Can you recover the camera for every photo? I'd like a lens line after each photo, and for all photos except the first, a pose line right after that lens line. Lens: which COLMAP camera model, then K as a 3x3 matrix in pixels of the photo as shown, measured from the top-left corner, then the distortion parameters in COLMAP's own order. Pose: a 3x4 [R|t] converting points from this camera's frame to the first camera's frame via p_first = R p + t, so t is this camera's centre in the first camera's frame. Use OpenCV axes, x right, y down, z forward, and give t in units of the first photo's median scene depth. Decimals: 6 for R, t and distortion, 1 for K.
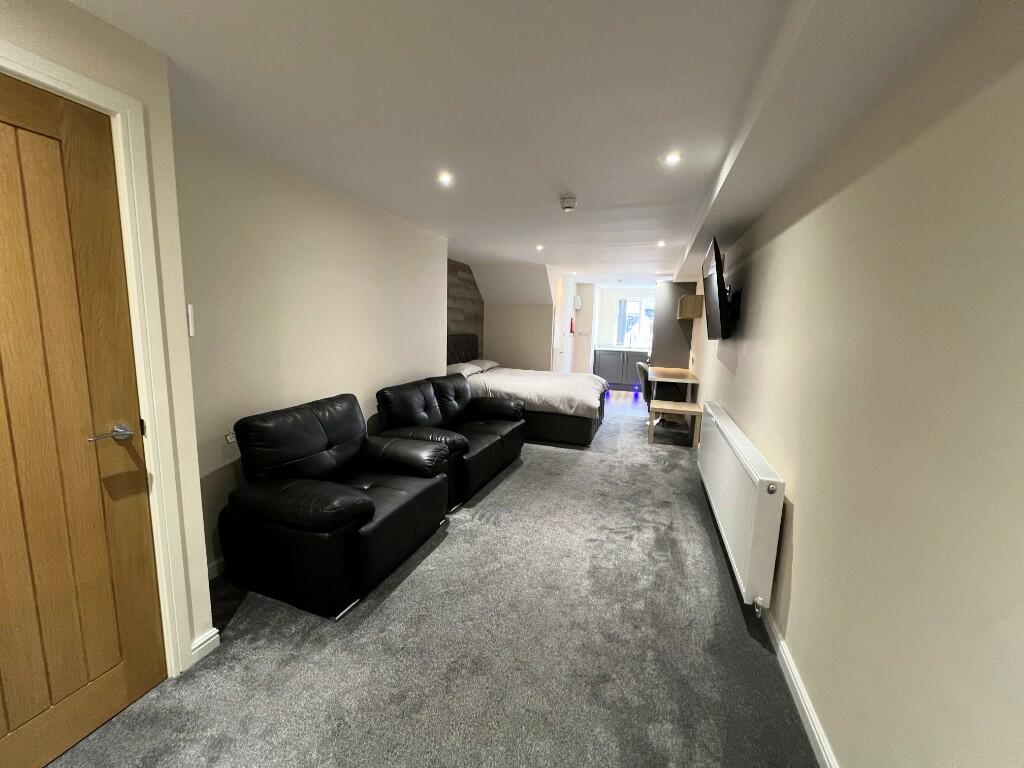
lens RADIAL K [[408.6, 0, 512.0], [0, 408.6, 384.0], [0, 0, 1]] dist [-0.001100, 0.000466]
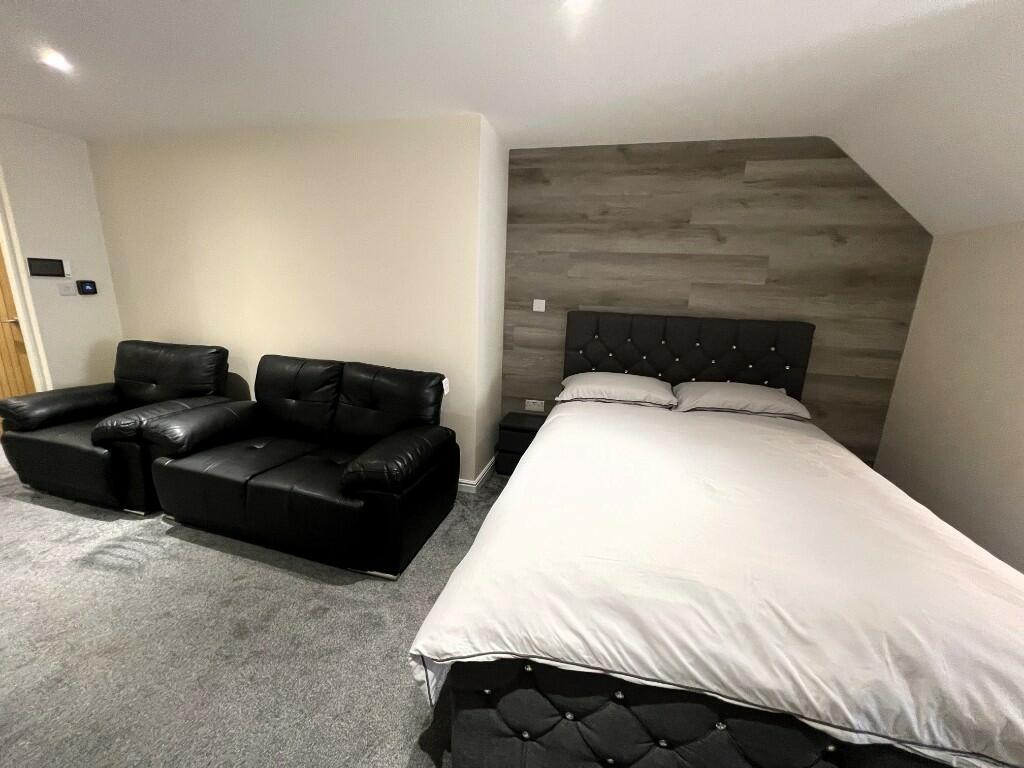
lens RADIAL K [[408.6, 0, 512.0], [0, 408.6, 384.0], [0, 0, 1]] dist [-0.001100, 0.000466]
pose [[0.061503, 0.202724, -0.977303, 0.449819], [-0.179763, 0.965395, 0.188941, -0.146413], [0.981785, 0.164062, 0.095817, 1.151143]]
